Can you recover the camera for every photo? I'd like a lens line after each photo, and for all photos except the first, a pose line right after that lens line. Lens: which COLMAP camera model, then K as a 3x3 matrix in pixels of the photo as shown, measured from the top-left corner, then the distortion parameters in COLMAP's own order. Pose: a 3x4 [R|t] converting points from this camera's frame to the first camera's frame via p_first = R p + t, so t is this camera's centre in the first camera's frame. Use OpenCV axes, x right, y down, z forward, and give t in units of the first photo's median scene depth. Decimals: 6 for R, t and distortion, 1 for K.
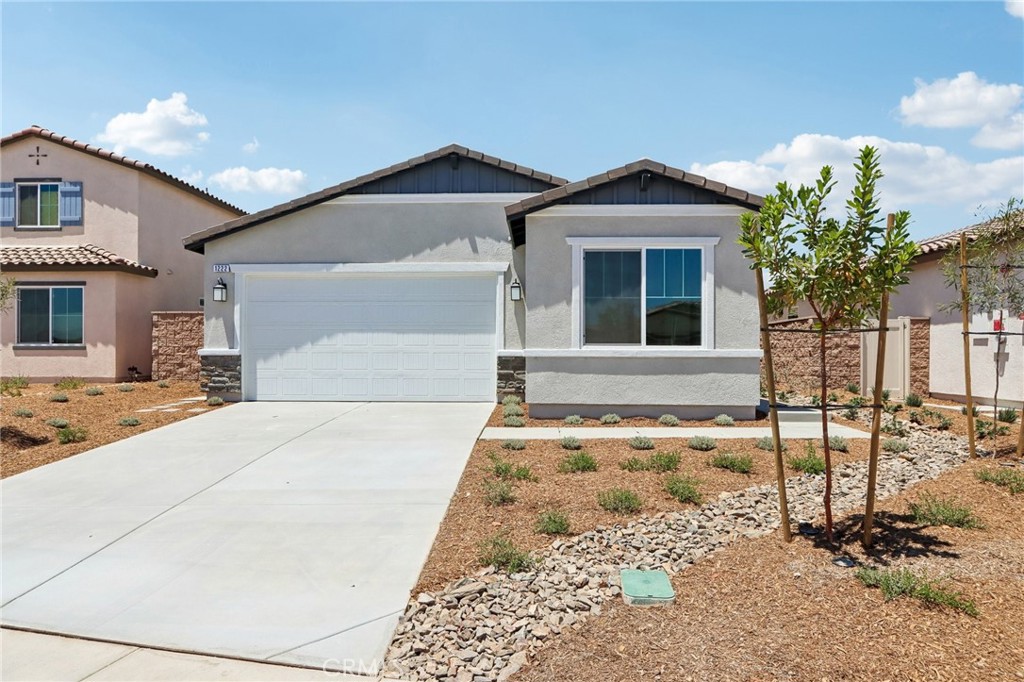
lens RADIAL K [[640.9, 0, 516.3], [0, 640.9, 345.1], [0, 0, 1]] dist [-0.007177, 0.001566]
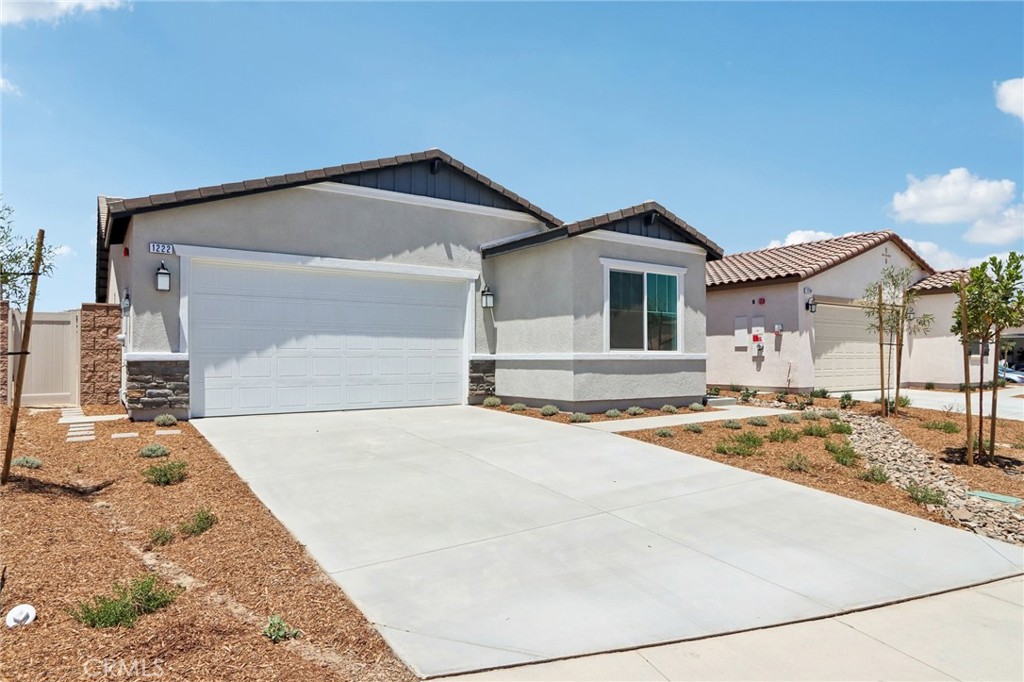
lens RADIAL K [[617.4, 0, 512.9], [0, 617.4, 343.3], [0, 0, 1]] dist [0.004856, 0.000272]
pose [[0.807874, 0.010526, 0.589261, -0.564320], [-0.004745, 0.999924, -0.011357, 0.001159], [-0.589336, 0.006379, 0.807863, 0.146837]]
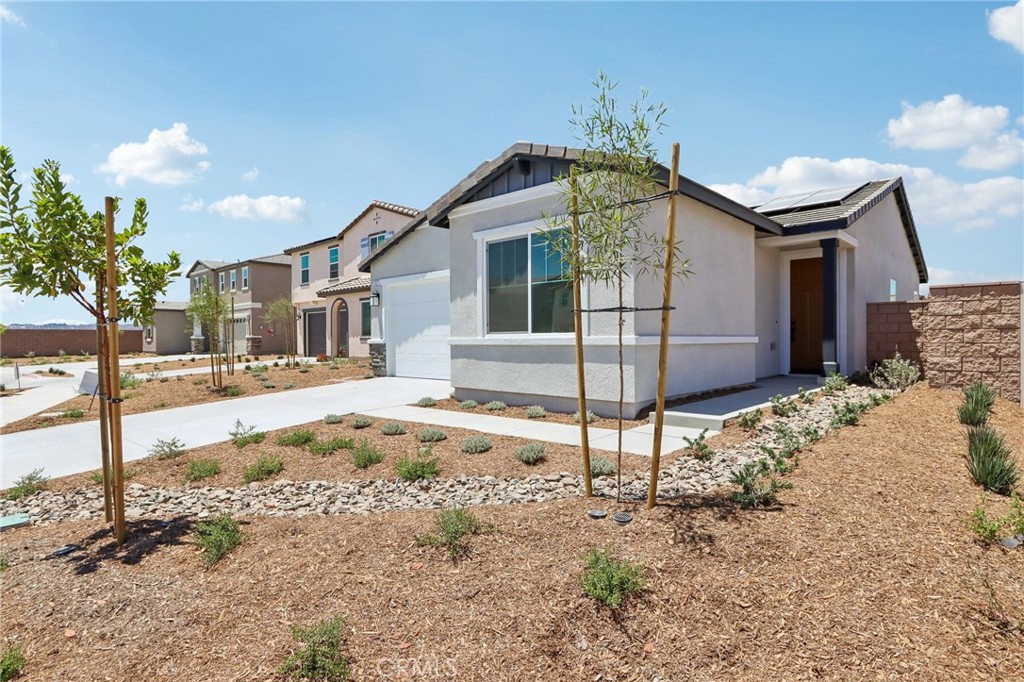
lens RADIAL K [[545.5, 0, 505.3], [0, 545.5, 338.5], [0, 0, 1]] dist [-0.026063, -0.000438]
pose [[0.748551, -0.008905, -0.663017, 0.570150], [0.015536, 0.999871, 0.004111, 0.003968], [0.662895, -0.013378, 0.748593, 0.279648]]
